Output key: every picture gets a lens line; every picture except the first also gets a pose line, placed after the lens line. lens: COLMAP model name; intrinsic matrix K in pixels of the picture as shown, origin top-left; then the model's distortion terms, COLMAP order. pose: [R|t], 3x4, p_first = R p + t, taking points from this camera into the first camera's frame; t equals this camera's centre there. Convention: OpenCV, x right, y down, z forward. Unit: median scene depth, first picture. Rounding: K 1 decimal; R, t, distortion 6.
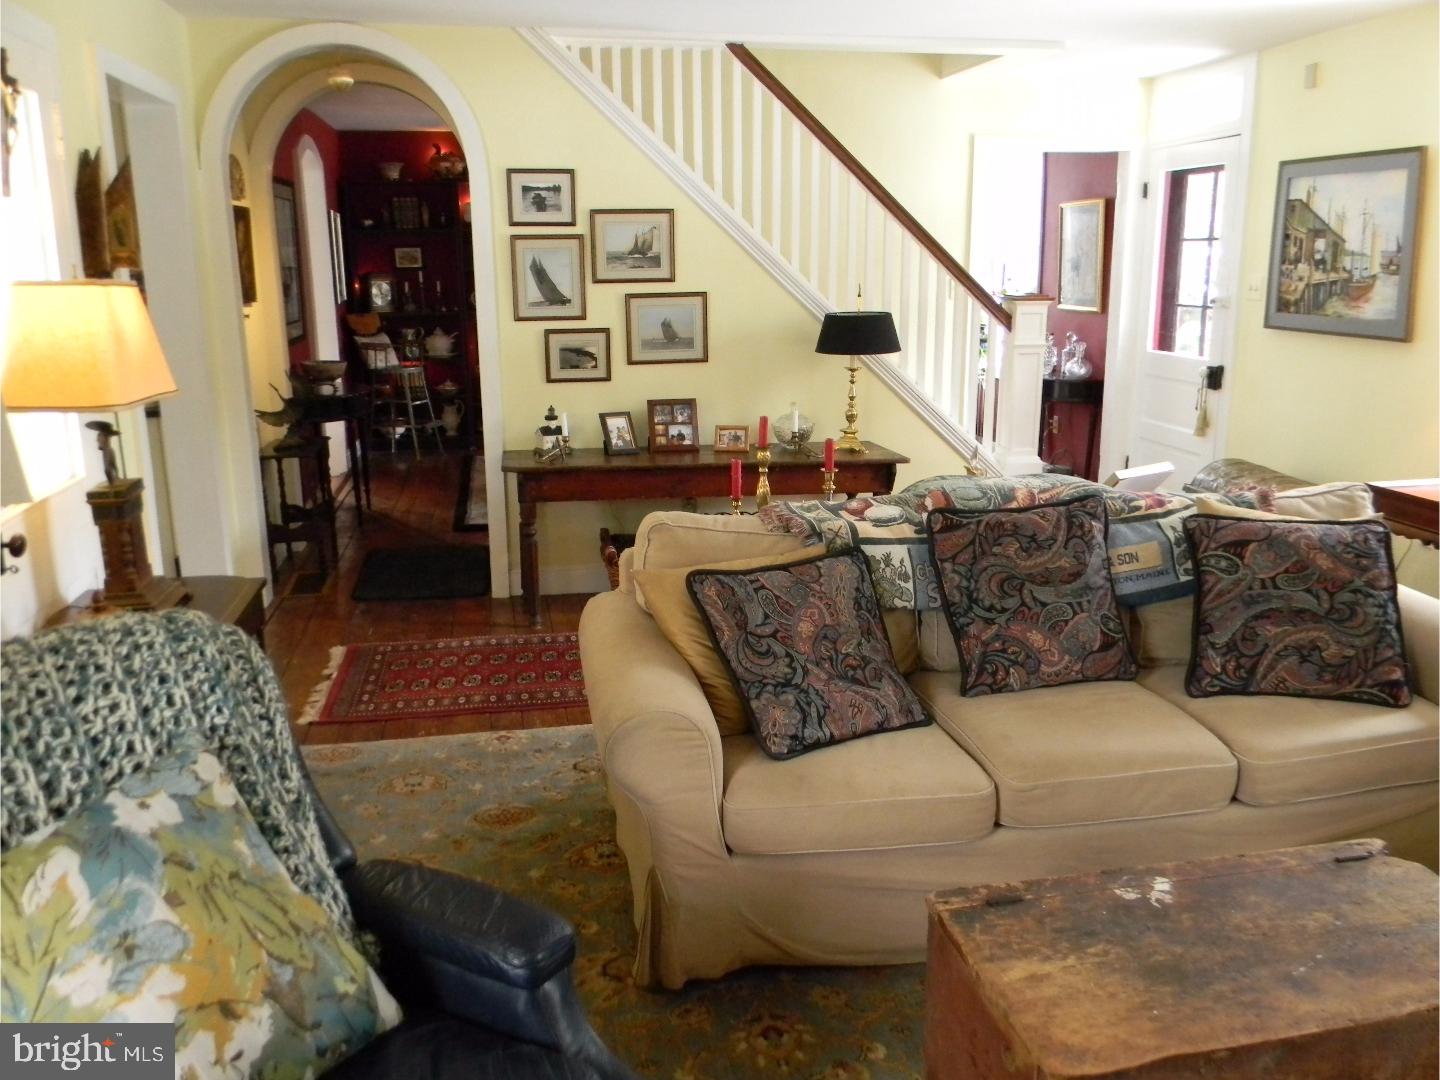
lens RADIAL K [[1163.3, 0, 720.7], [0, 1163.3, 537.0], [0, 0, 1]] dist [0.001042, -0.017908]
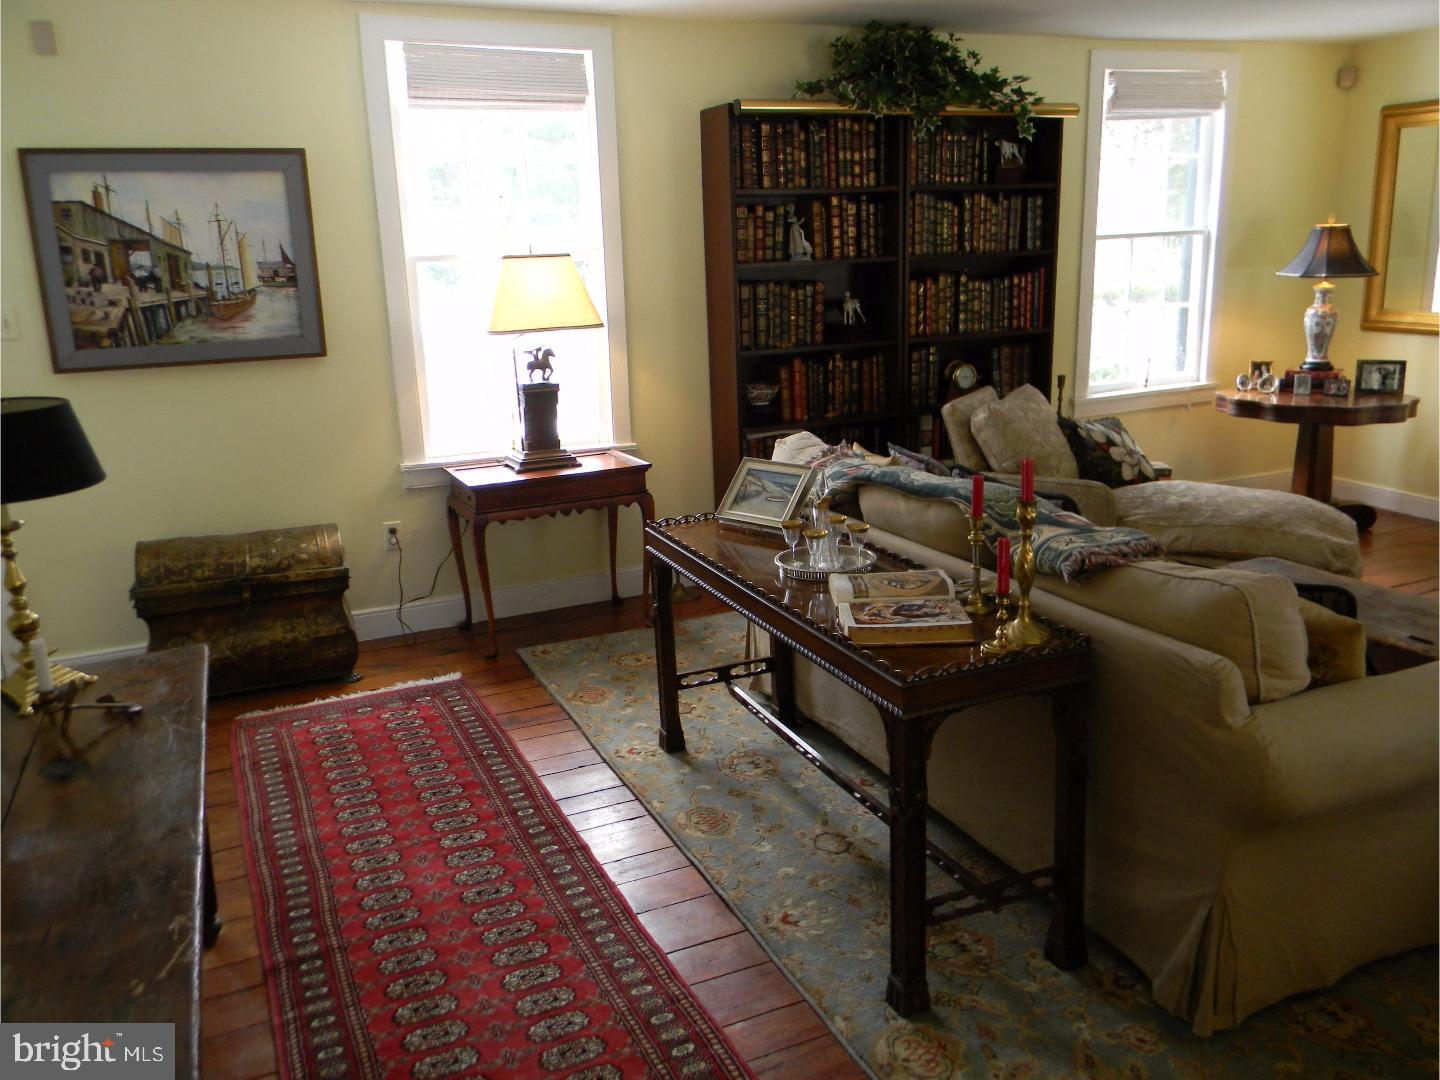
lens RADIAL K [[1163.3, 0, 721.7], [0, 1163.3, 539.0], [0, 0, 1]] dist [0.001042, -0.017908]
pose [[-0.228917, -0.227322, 0.946531, -0.385319], [0.264821, 0.921136, 0.285270, -0.197465], [-0.936732, 0.315965, -0.150664, 0.812676]]
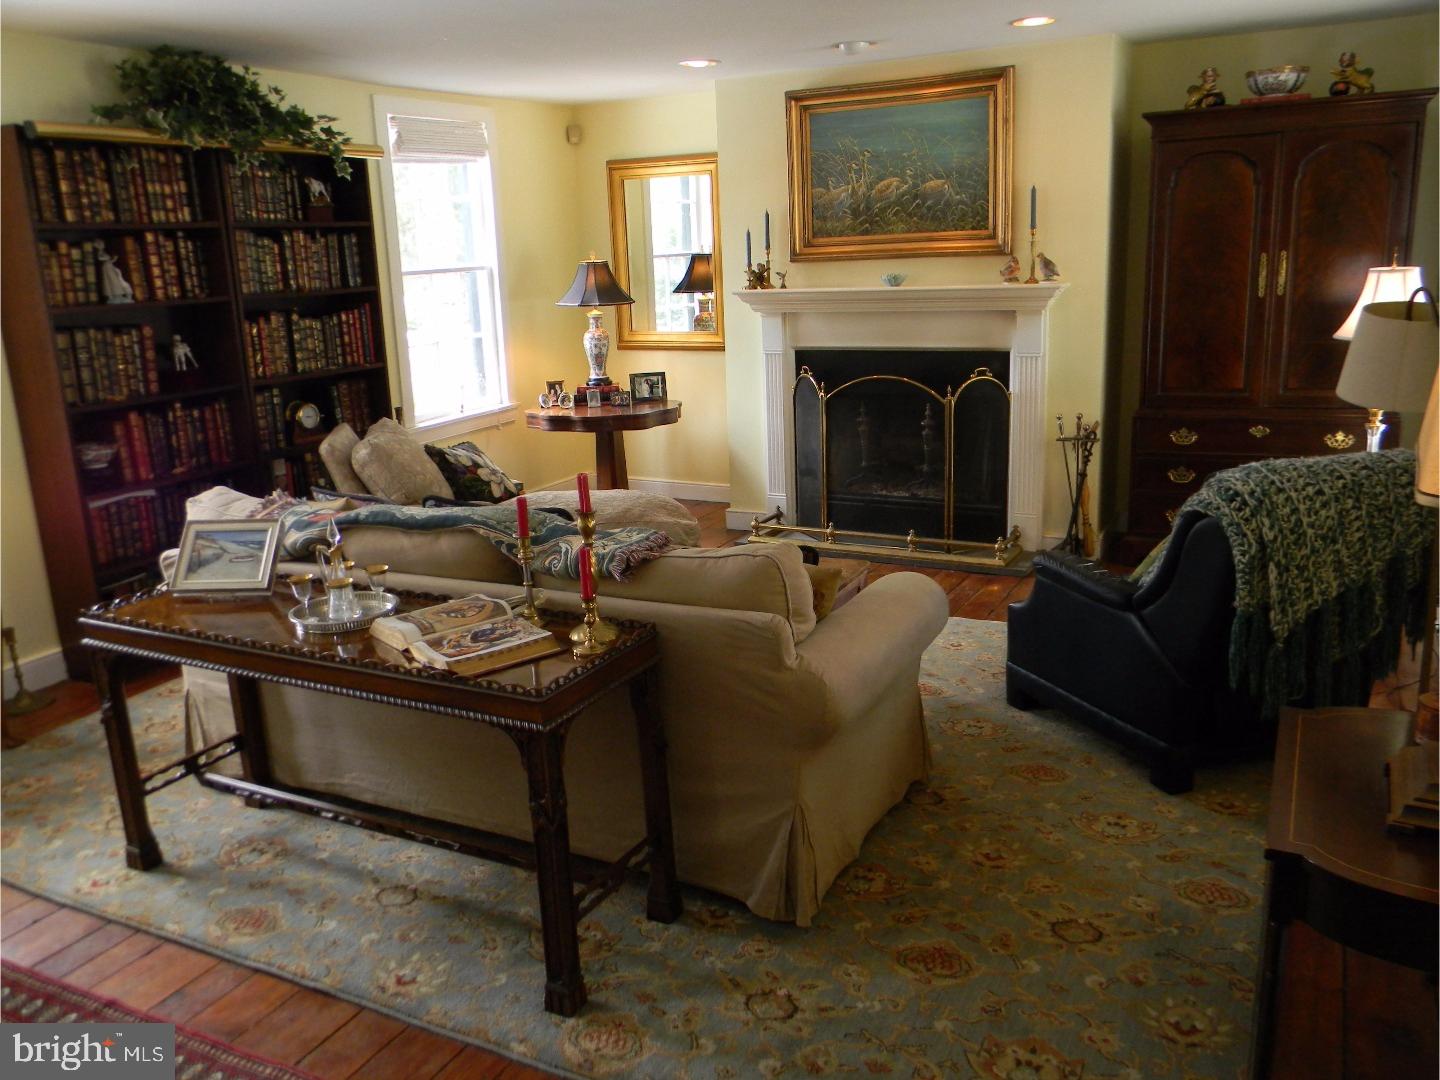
lens RADIAL K [[1163.3, 0, 724.8], [0, 1163.3, 535.3], [0, 0, 1]] dist [0.001042, -0.017908]
pose [[-0.794725, -0.110739, 0.596783, -0.222218], [0.185032, 0.892217, 0.411962, -0.299367], [-0.578080, 0.437820, -0.688576, 1.157183]]
